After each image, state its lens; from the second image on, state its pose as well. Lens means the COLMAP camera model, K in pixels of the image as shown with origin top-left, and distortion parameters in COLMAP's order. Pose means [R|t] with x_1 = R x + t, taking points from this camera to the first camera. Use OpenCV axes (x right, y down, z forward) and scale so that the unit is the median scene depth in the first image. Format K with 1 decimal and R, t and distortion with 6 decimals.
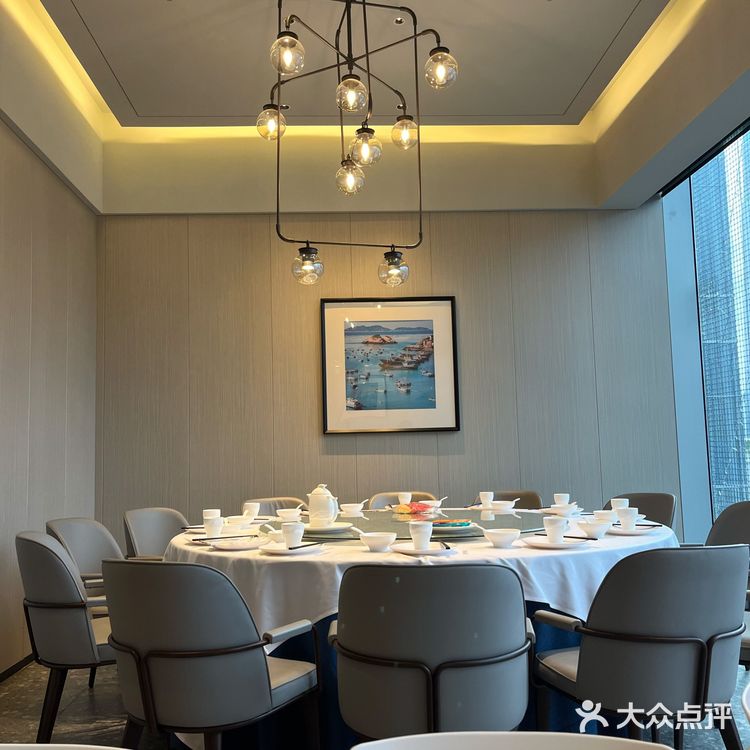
lens RADIAL K [[782.5, 0, 375.0], [0, 782.5, 375.0], [0, 0, 1]] dist [0.032778, -0.011024]
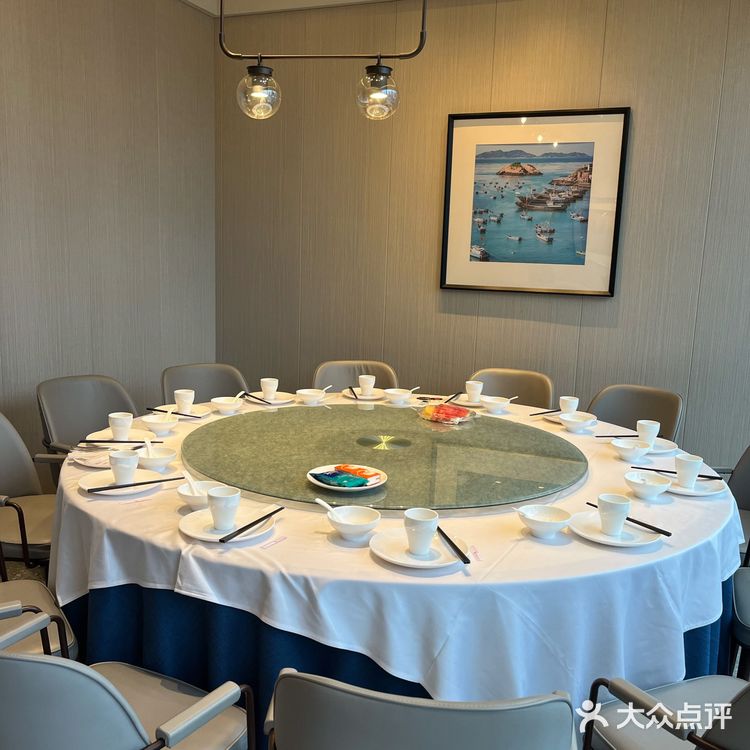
lens RADIAL K [[782.5, 0, 375.0], [0, 782.5, 375.0], [0, 0, 1]] dist [0.032778, -0.011024]
pose [[0.894977, 0.128192, -0.427298, 0.233689], [-0.012834, 0.964827, 0.262572, -0.051292], [0.445928, -0.229512, 0.865143, 0.227664]]
